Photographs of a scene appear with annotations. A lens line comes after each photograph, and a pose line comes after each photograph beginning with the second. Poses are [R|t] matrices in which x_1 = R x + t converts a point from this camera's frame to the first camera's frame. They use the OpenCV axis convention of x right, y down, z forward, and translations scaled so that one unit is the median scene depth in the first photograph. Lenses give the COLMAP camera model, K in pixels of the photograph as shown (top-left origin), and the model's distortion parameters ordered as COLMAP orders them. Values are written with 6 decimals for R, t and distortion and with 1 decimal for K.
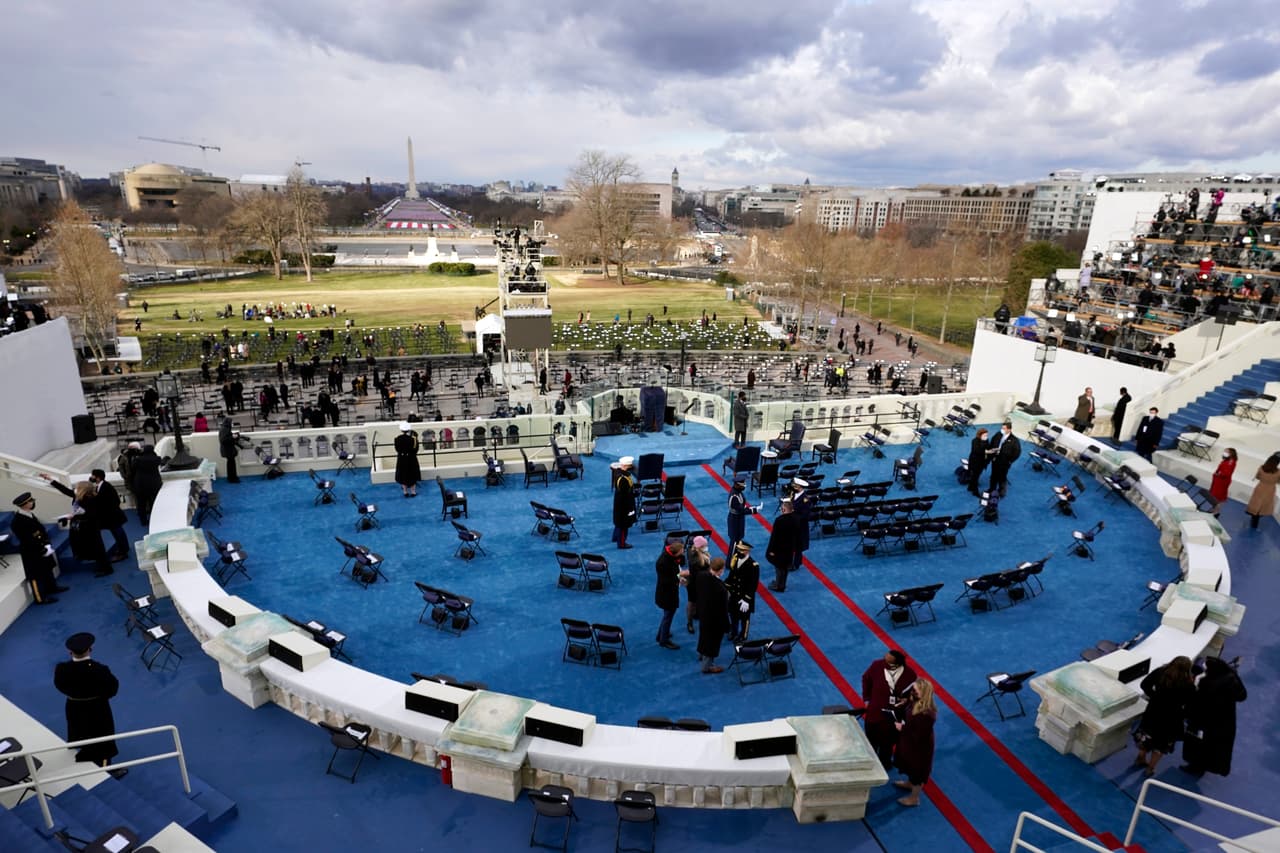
lens RADIAL K [[791.0, 0, 640.0], [0, 791.0, 426.5], [0, 0, 1]] dist [-0.042771, -0.000075]
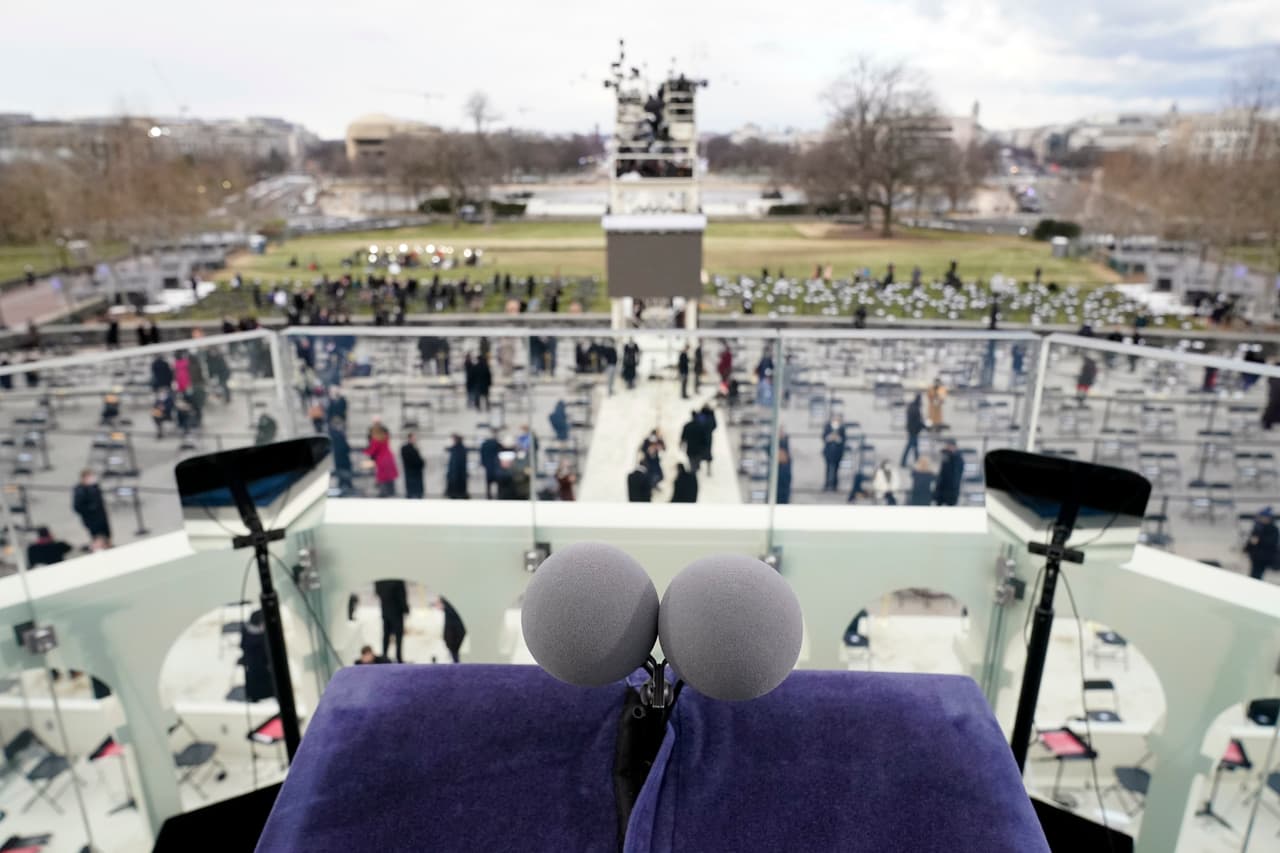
lens RADIAL K [[791.0, 0, 640.0], [0, 791.0, 426.5], [0, 0, 1]] dist [-0.042771, -0.000075]
pose [[0.943568, 0.072847, -0.323068, 0.006098], [-0.067142, 0.997328, 0.028786, -0.016390], [0.324302, -0.005470, 0.945938, 0.262156]]
